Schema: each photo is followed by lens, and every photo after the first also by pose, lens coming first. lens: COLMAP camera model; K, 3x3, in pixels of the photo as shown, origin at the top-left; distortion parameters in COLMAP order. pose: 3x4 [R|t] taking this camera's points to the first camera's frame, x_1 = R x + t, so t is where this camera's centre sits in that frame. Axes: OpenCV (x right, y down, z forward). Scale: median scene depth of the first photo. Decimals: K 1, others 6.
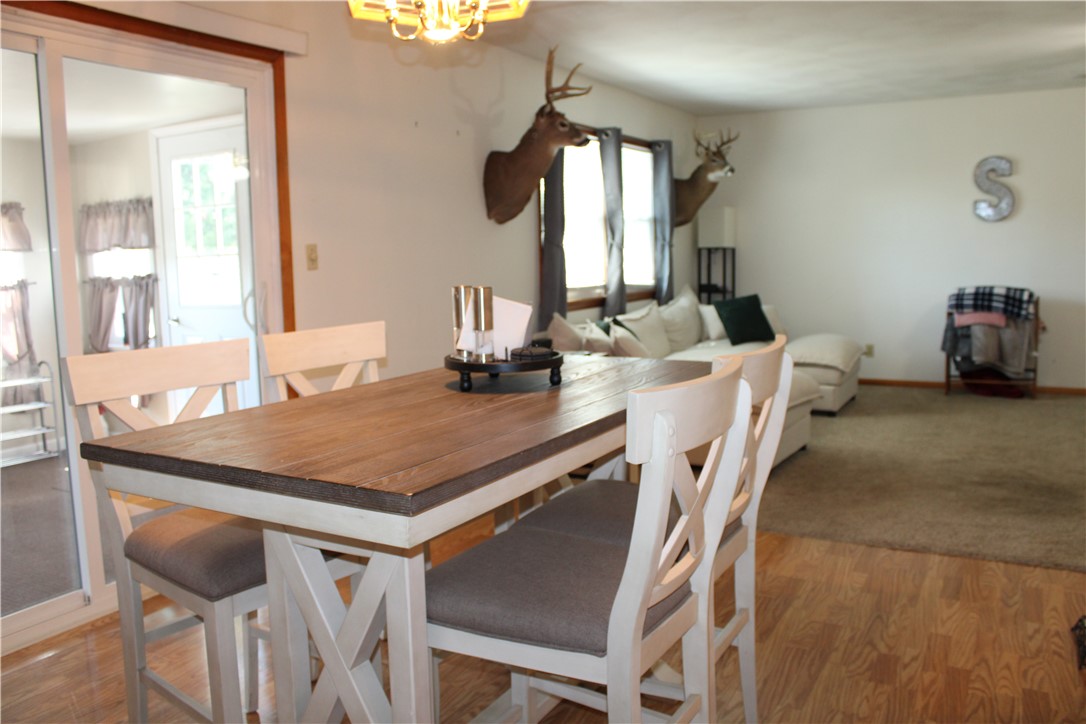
lens RADIAL K [[903.4, 0, 543.0], [0, 903.4, 362.0], [0, 0, 1]] dist [-0.170973, 0.170135]
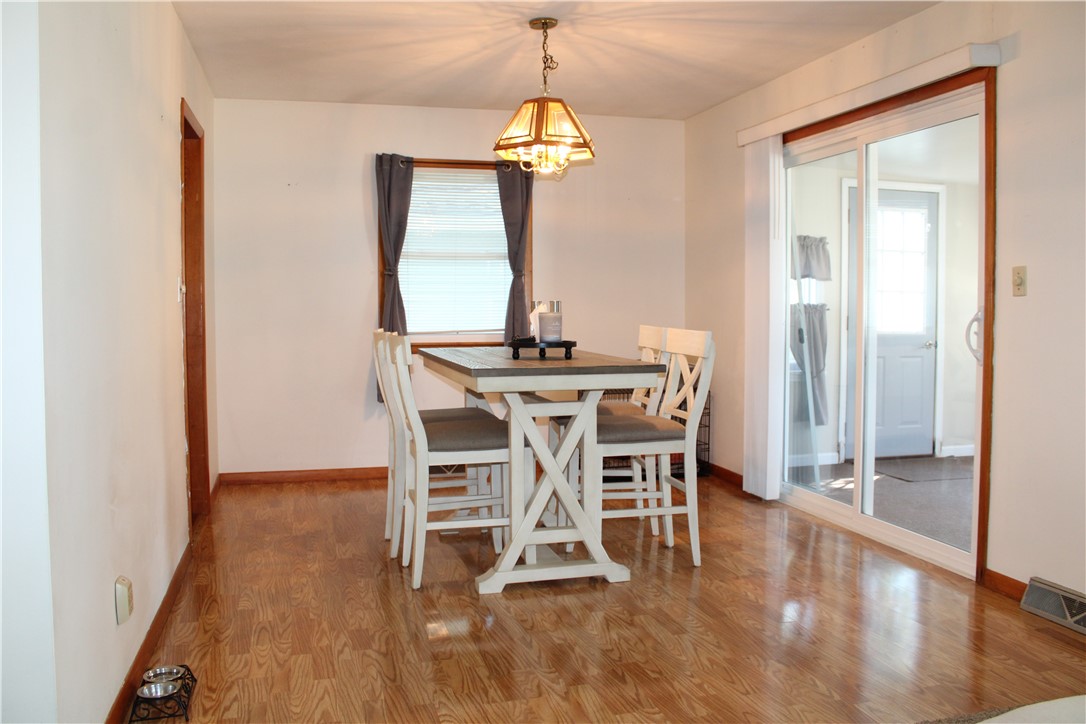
lens RADIAL K [[903.4, 0, 543.0], [0, 903.4, 362.0], [0, 0, 1]] dist [-0.170973, 0.170135]
pose [[-0.719211, 0.061766, -0.692040, 0.881054], [-0.072374, 0.983962, 0.163036, -0.190619], [0.691012, 0.167343, -0.703206, 1.689506]]
